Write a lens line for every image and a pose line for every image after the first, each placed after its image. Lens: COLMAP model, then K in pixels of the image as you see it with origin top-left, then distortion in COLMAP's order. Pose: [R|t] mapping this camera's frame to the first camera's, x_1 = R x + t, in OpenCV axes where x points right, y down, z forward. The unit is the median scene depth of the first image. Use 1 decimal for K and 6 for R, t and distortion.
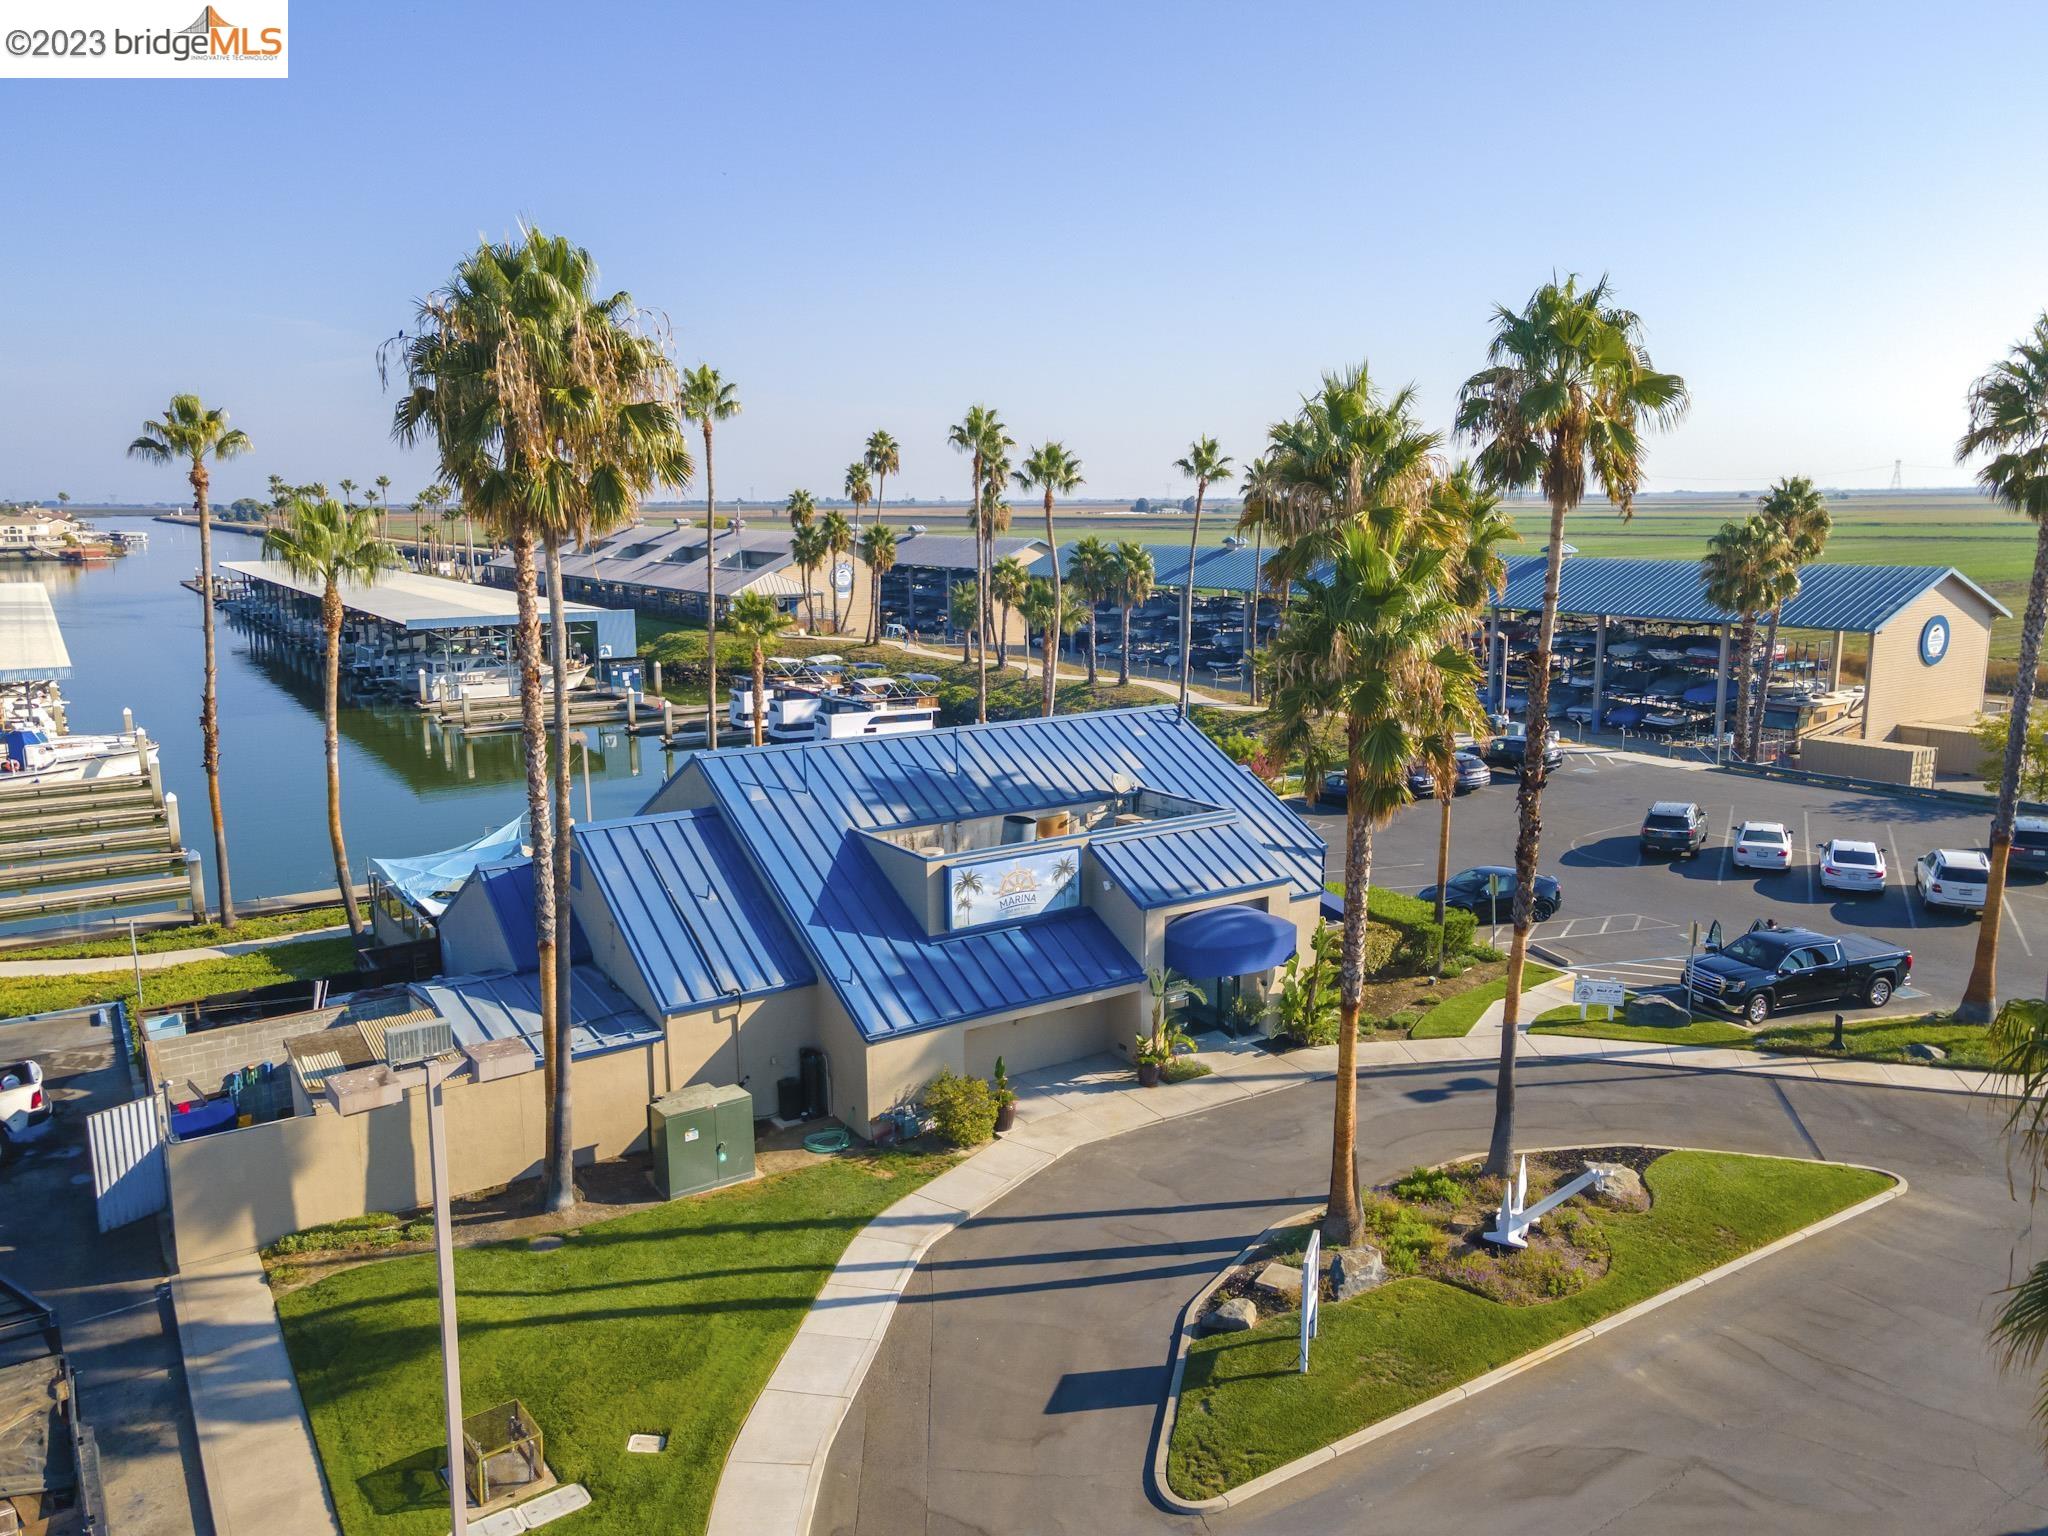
lens RADIAL K [[1492.4, 0, 1031.4], [0, 1492.4, 761.2], [0, 0, 1]] dist [0.043857, -0.001991]
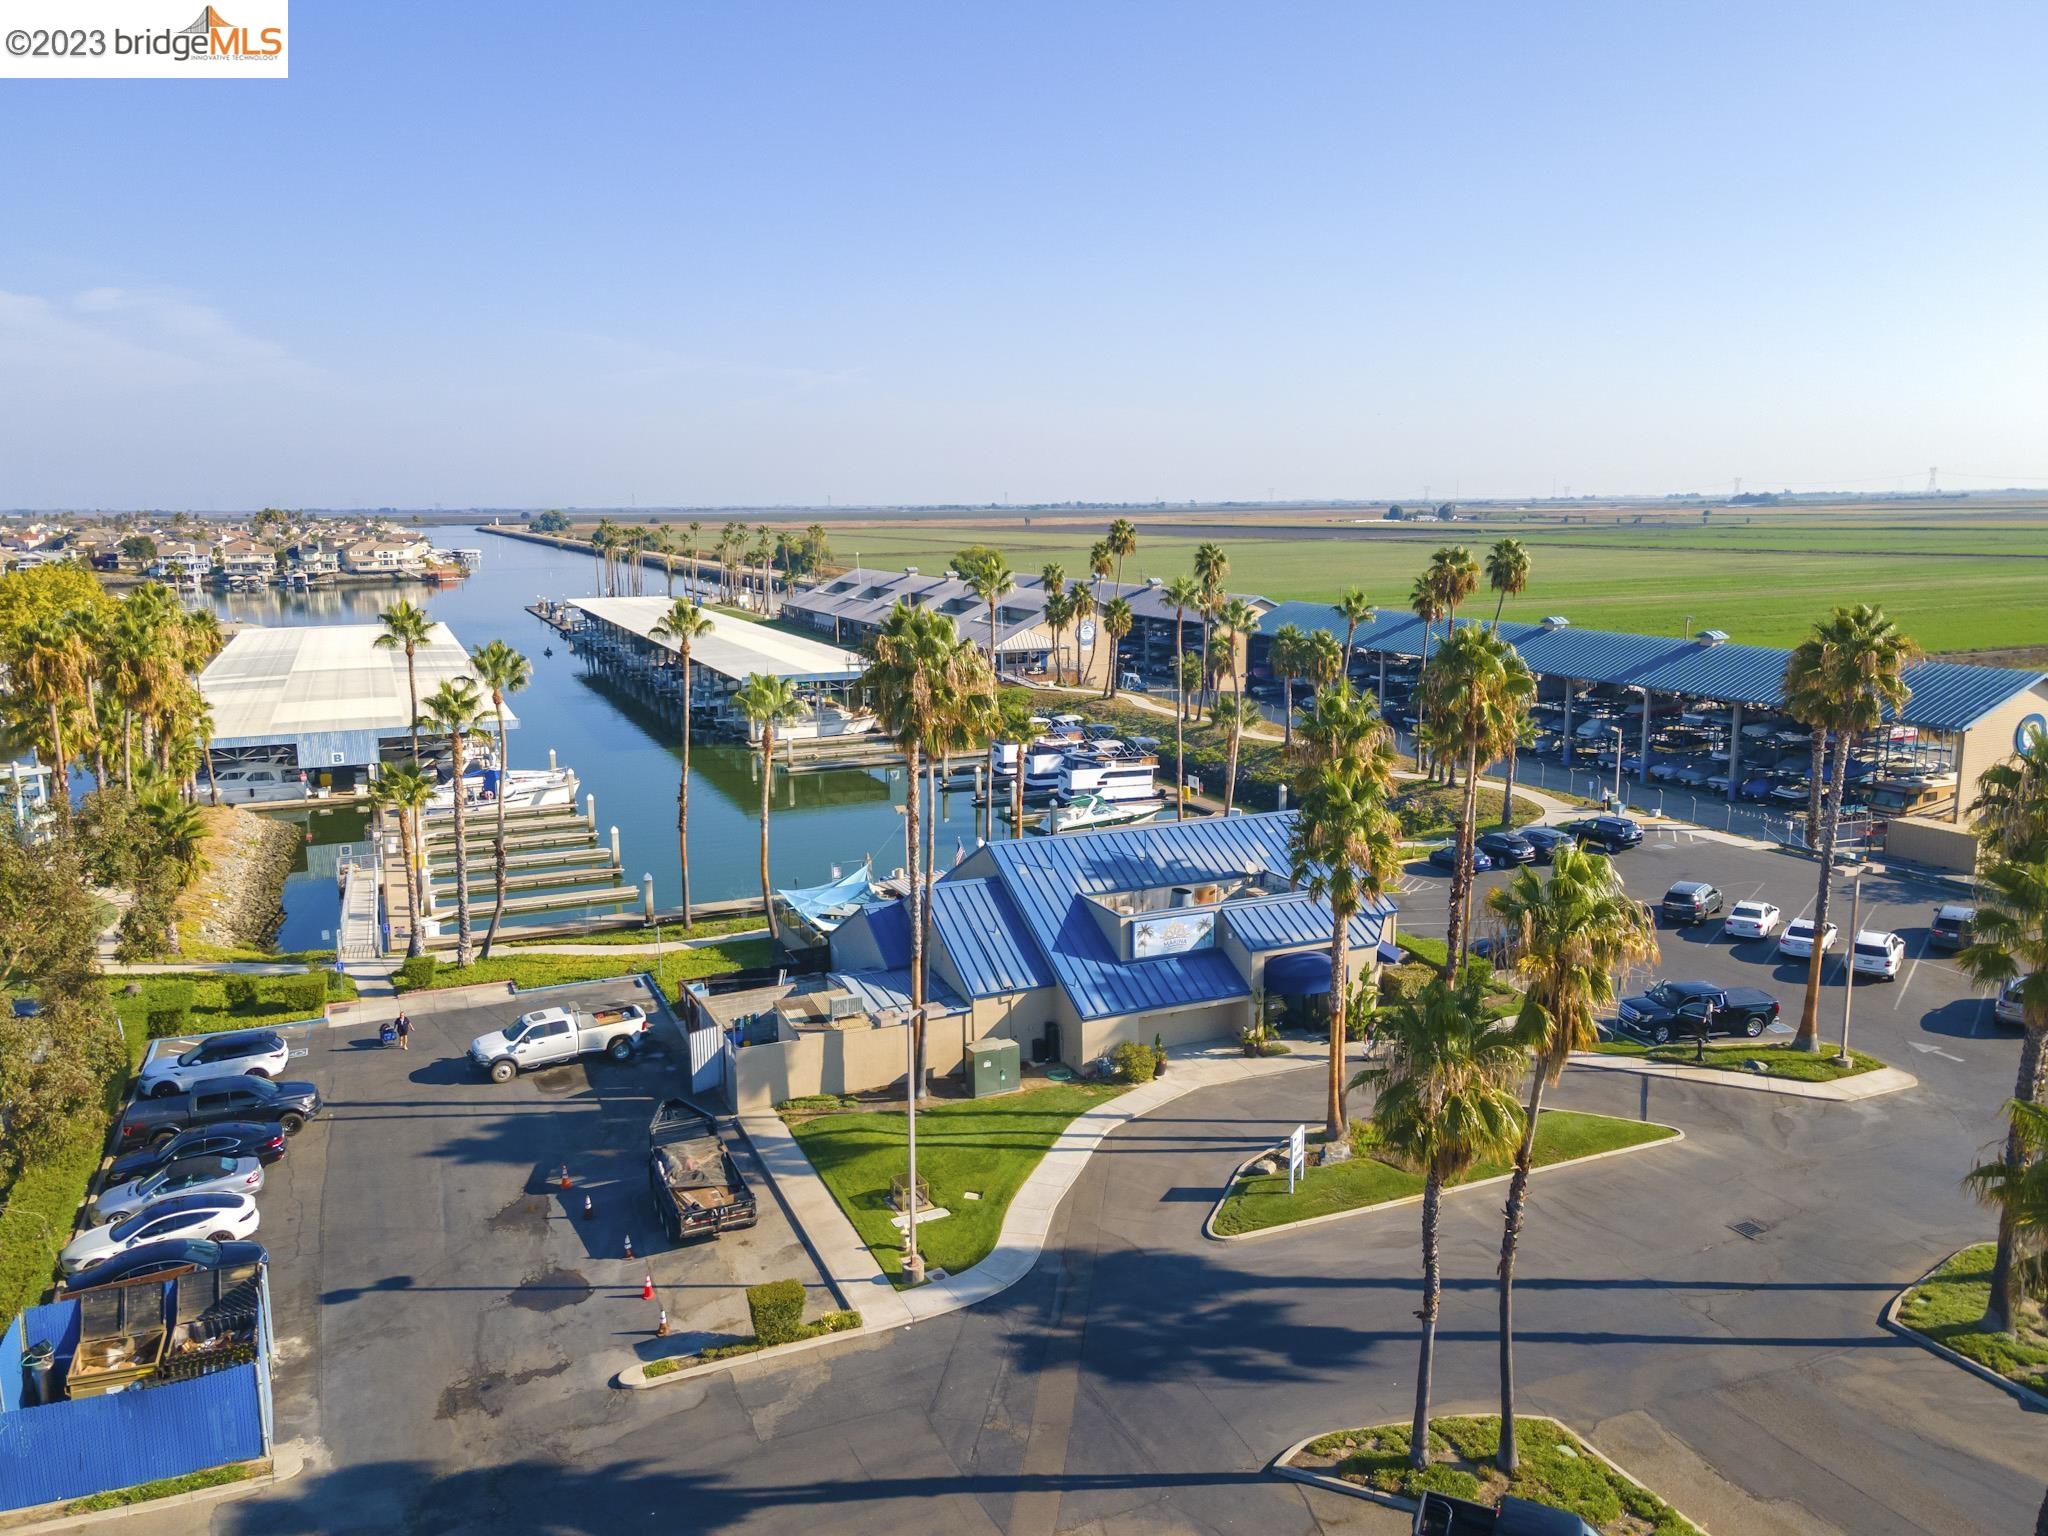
lens RADIAL K [[1492.4, 0, 1031.4], [0, 1492.4, 761.2], [0, 0, 1]] dist [0.043857, -0.001991]
pose [[0.986515, 0.026726, -0.161473, 0.097601], [-0.026953, 0.999636, 0.000786, -0.107812], [0.161436, 0.003577, 0.986877, -0.686618]]
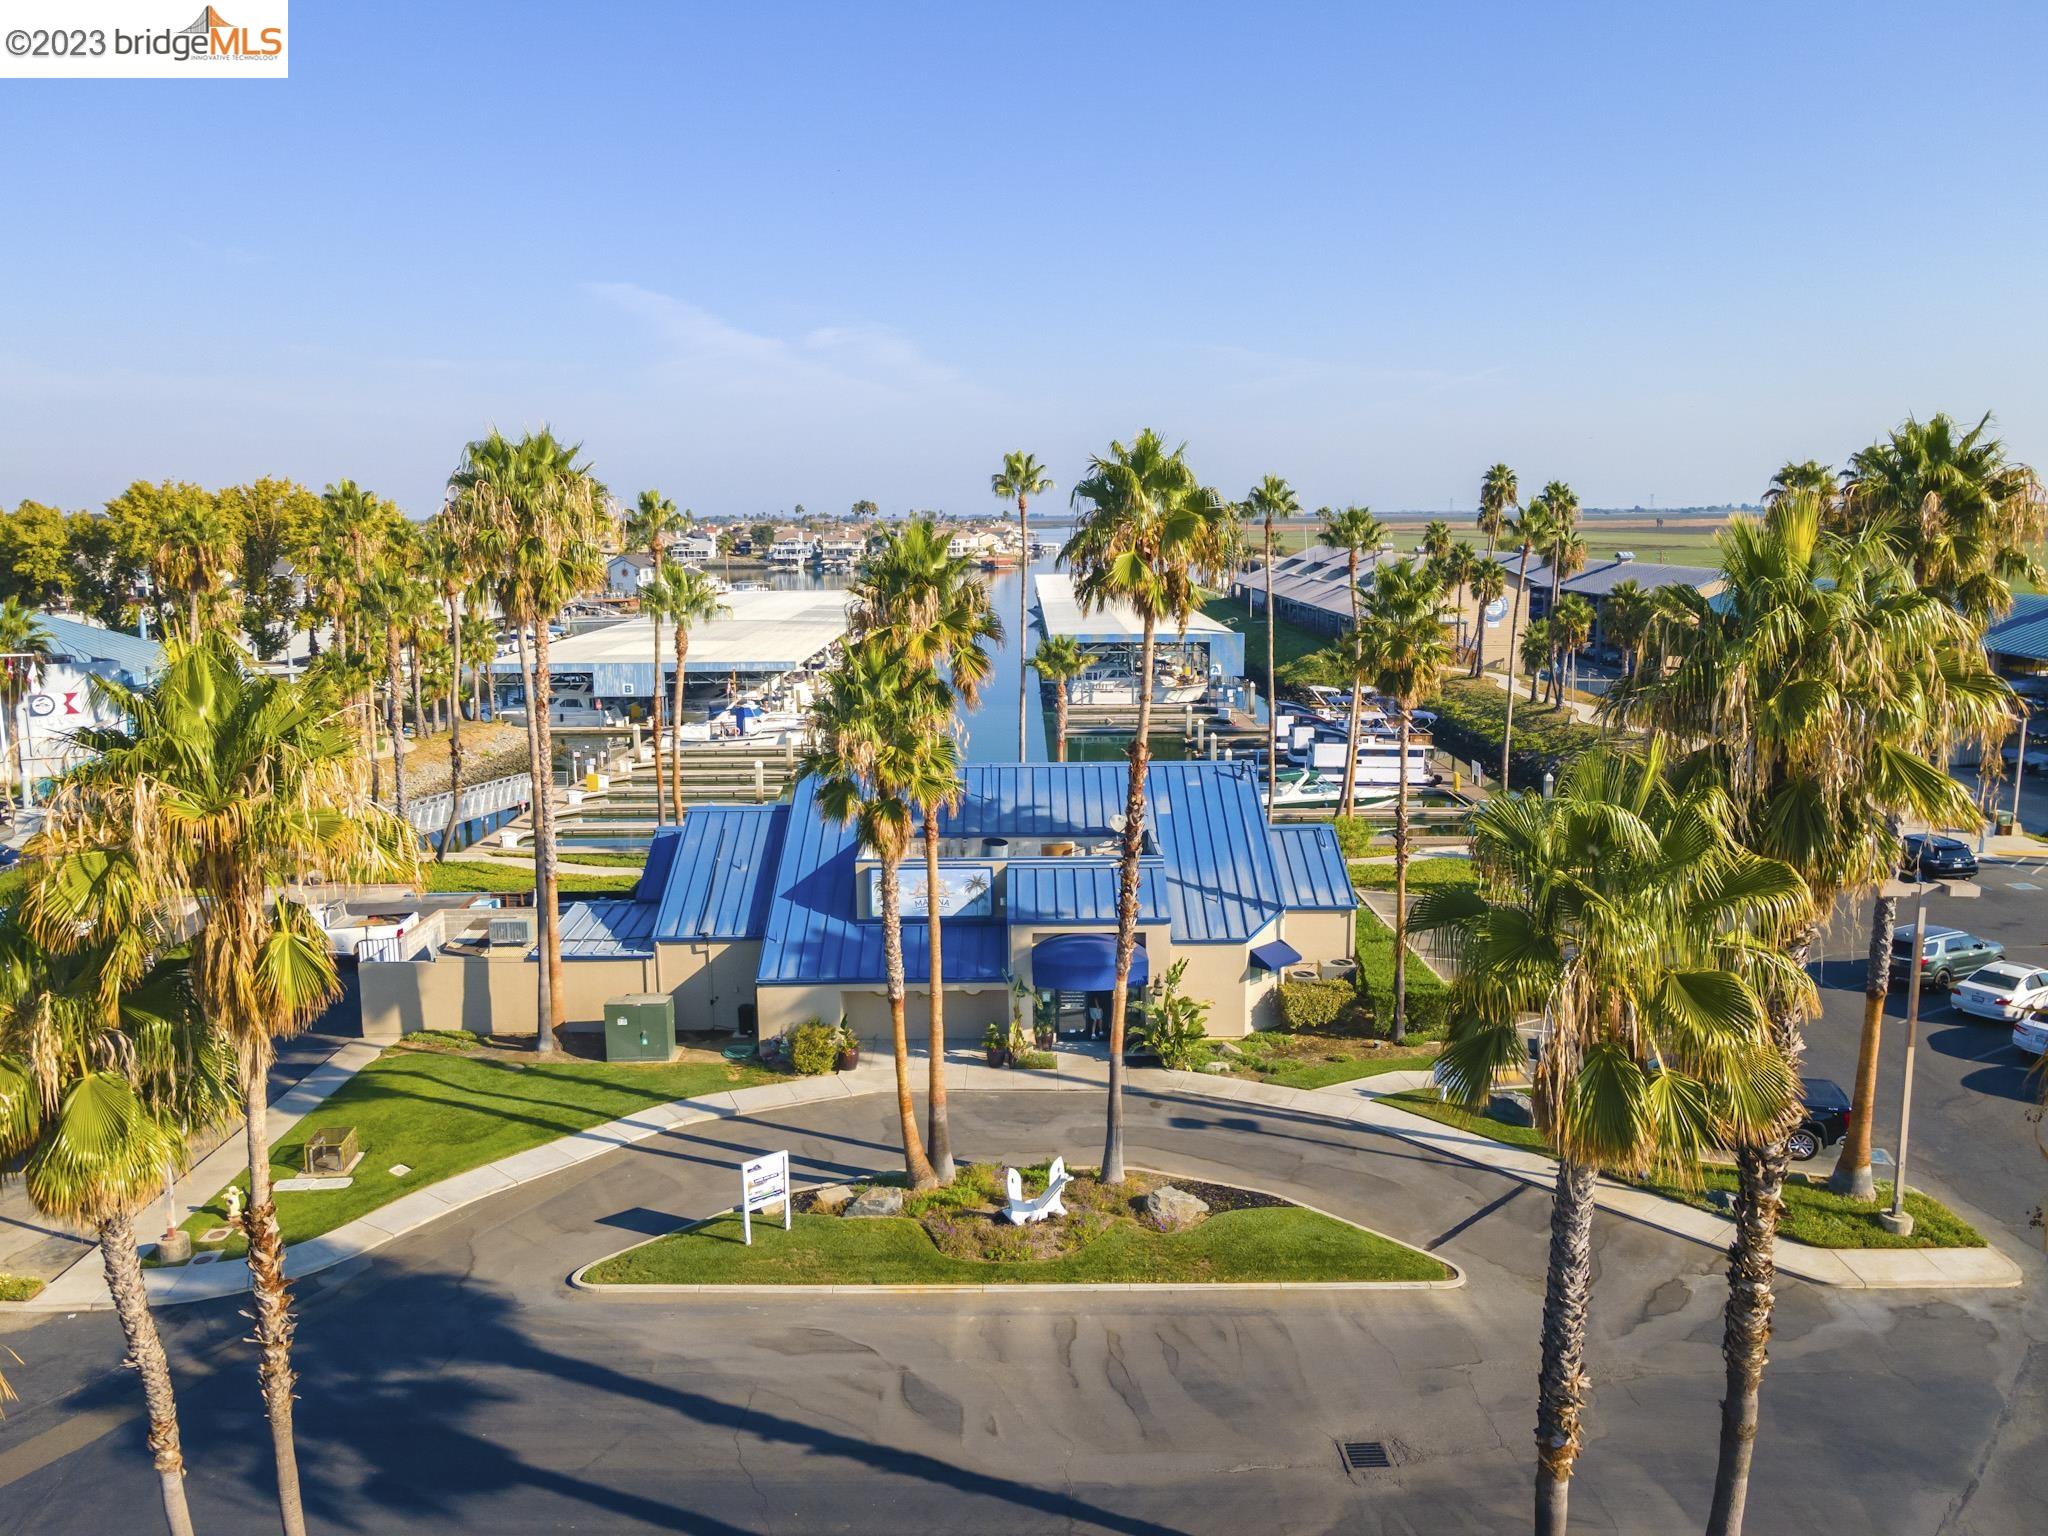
lens RADIAL K [[1500.3, 0, 1021.3], [0, 1500.3, 761.0], [0, 0, 1]] dist [0.036666, -0.000074]
pose [[0.838862, 0.090619, -0.536748, 0.727762], [-0.093959, 0.995350, 0.021201, -0.060512], [0.536173, 0.032648, 0.843476, -0.035023]]
